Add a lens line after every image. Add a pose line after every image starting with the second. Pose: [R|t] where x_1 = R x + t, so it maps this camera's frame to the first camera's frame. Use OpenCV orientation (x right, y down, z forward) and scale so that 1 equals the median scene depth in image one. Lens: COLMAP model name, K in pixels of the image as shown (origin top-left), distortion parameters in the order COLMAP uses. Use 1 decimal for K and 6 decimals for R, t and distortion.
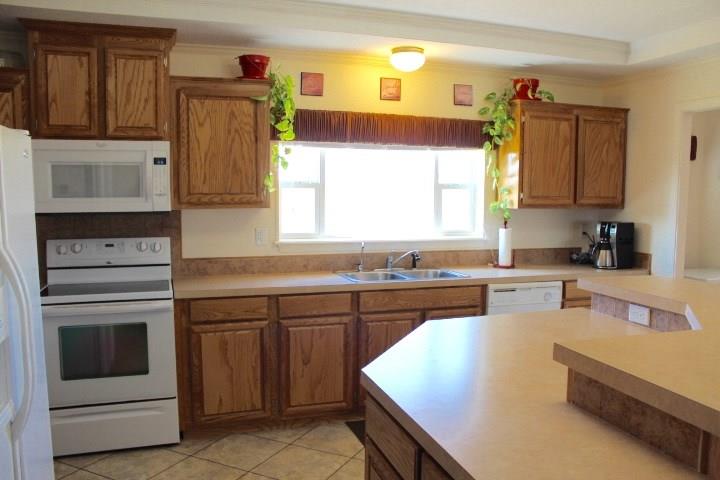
lens RADIAL K [[597.1, 0, 362.5], [0, 597.1, 242.4], [0, 0, 1]] dist [-0.145560, 0.110329]
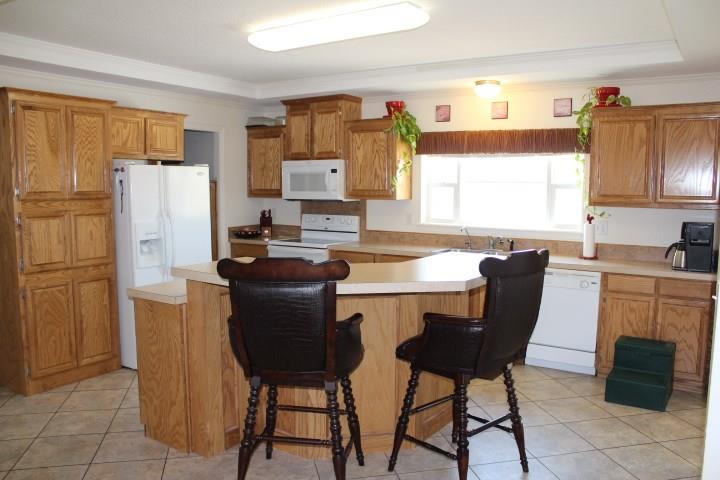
lens RADIAL K [[597.1, 0, 358.8], [0, 597.1, 251.3], [0, 0, 1]] dist [-0.145560, 0.110329]
pose [[0.611014, 0.084693, -0.787076, 0.971118], [-0.070350, 0.996136, 0.052575, 0.001205], [0.788488, 0.023247, 0.614611, -0.024683]]
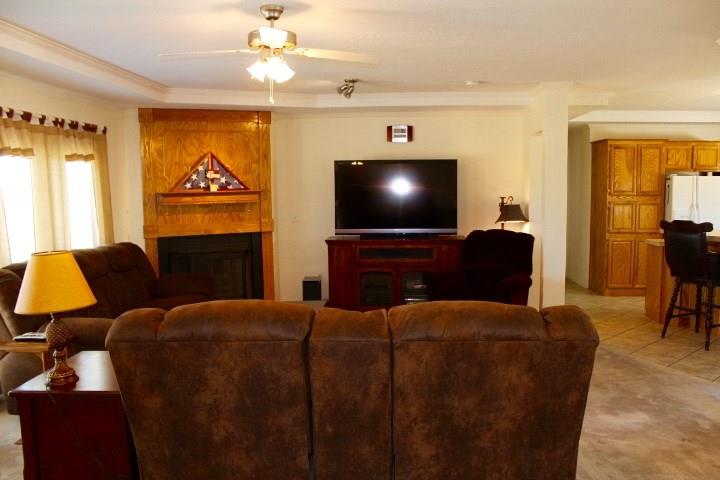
lens RADIAL K [[597.1, 0, 362.1], [0, 597.1, 245.5], [0, 0, 1]] dist [-0.145560, 0.110329]
pose [[-0.385144, 0.087811, -0.918669, 1.998213], [-0.075976, 0.989067, 0.126392, -0.010125], [0.919724, 0.118476, -0.374262, 0.112274]]
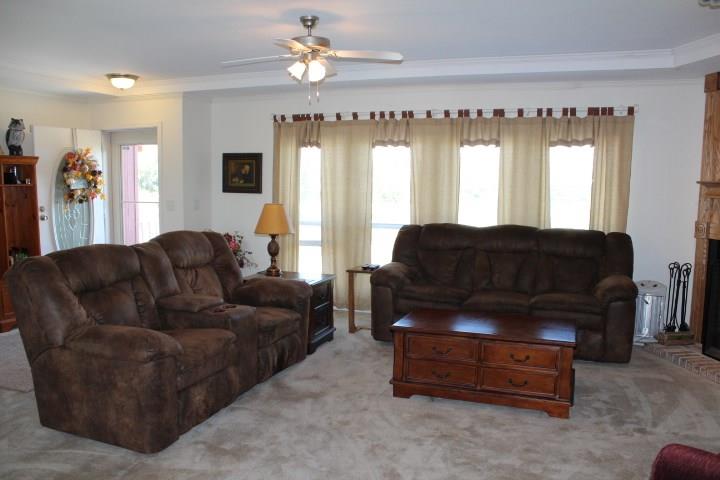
lens RADIAL K [[597.1, 0, 361.6], [0, 597.1, 244.7], [0, 0, 1]] dist [-0.145560, 0.110329]
pose [[-0.765428, -0.086166, 0.637727, 0.480630], [0.041139, 0.982416, 0.182115, -0.027935], [-0.642206, 0.165631, -0.748424, 0.392771]]
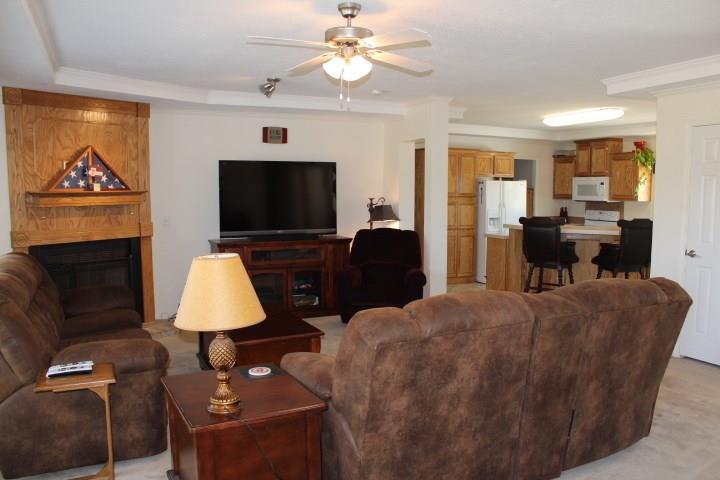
lens RADIAL K [[597.1, 0, 366.2], [0, 597.1, 246.0], [0, 0, 1]] dist [-0.145560, 0.110329]
pose [[0.109697, 0.087563, -0.990101, 2.112766], [-0.091081, 0.992807, 0.077711, 0.043940], [0.989783, 0.081654, 0.116883, -0.415136]]
